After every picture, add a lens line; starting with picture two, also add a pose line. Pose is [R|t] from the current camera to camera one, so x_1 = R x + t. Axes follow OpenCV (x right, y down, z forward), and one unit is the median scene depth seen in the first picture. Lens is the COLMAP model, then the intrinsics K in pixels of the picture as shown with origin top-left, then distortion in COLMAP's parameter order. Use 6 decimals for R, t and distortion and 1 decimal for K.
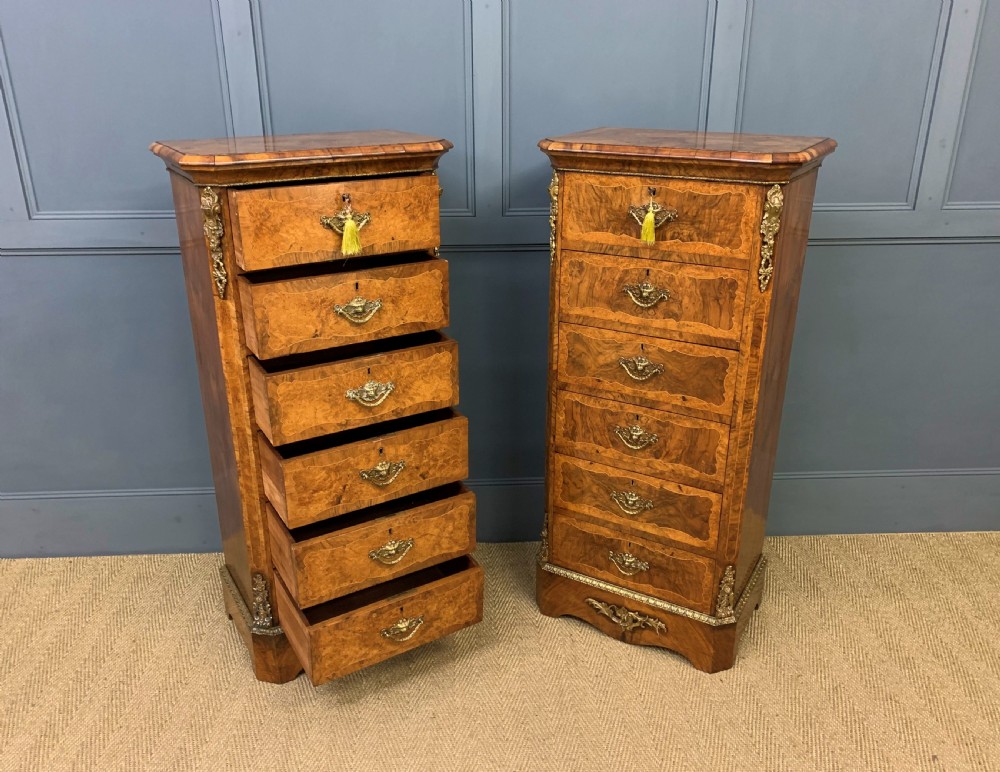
lens RADIAL K [[828.2, 0, 498.2], [0, 828.2, 378.0], [0, 0, 1]] dist [0.100937, 0.000252]
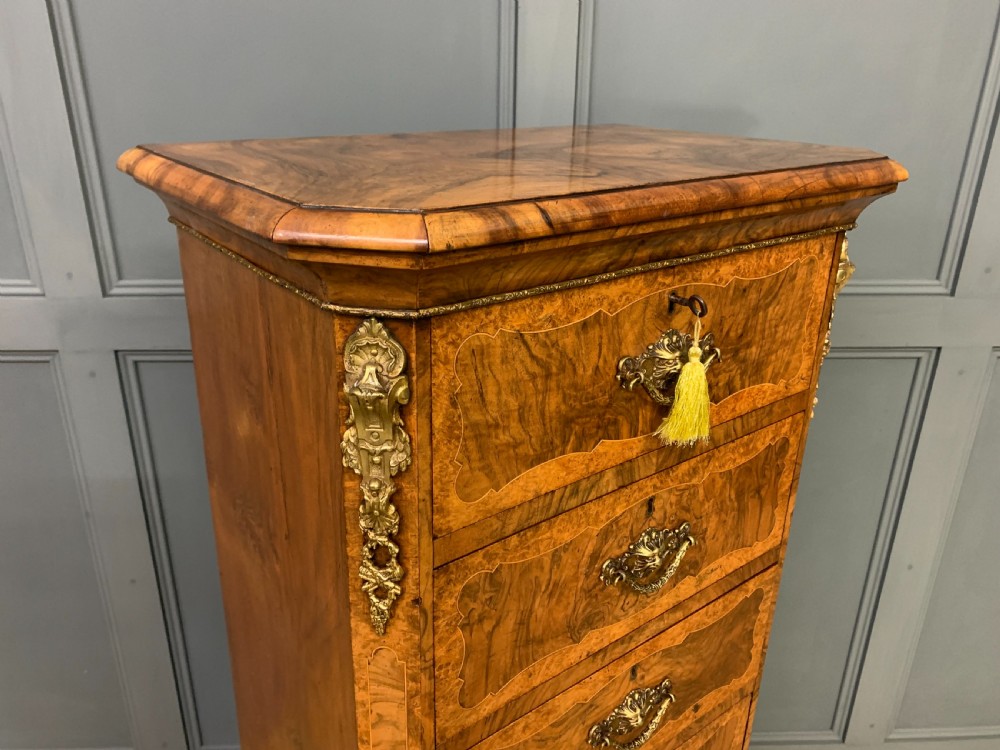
lens RADIAL K [[766.9, 0, 493.2], [0, 766.9, 369.9], [0, 0, 1]] dist [0.170968, -0.455367]
pose [[0.382727, -0.336928, 0.860232, -0.119920], [0.324537, 0.920817, 0.216268, -0.266470], [-0.864983, 0.196405, 0.461767, 0.840246]]
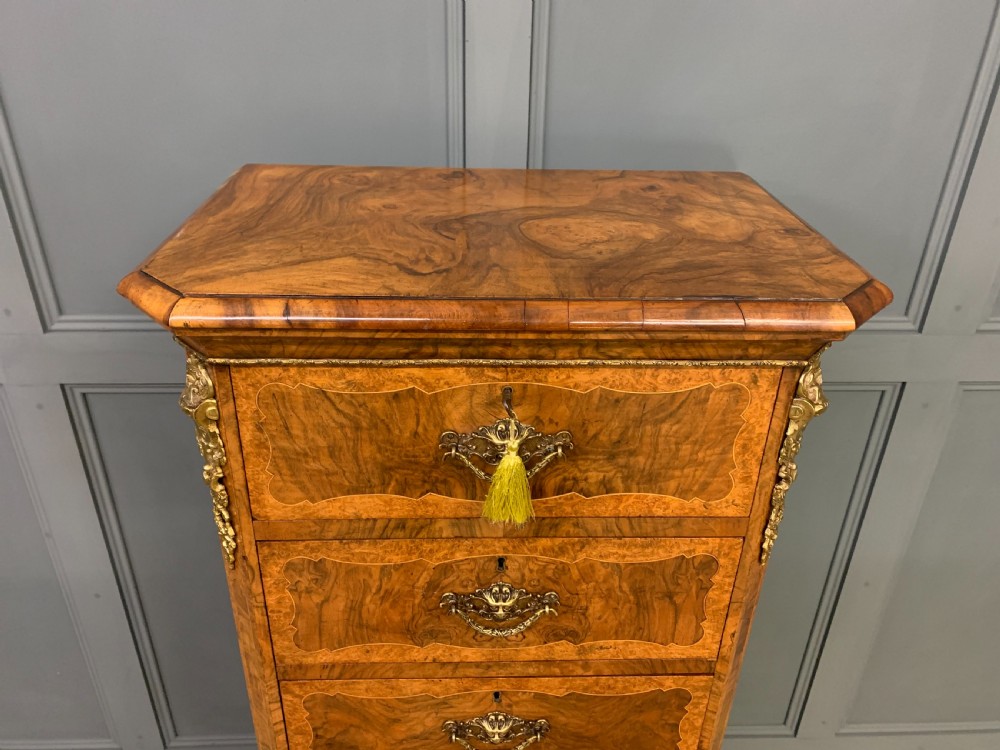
lens RADIAL K [[766.9, 0, 493.2], [0, 766.9, 369.9], [0, 0, 1]] dist [0.170968, -0.455367]
pose [[0.847614, -0.238412, 0.474035, 0.018512], [0.175777, 0.969093, 0.173093, -0.269595], [-0.500652, -0.063392, 0.863324, 0.644339]]
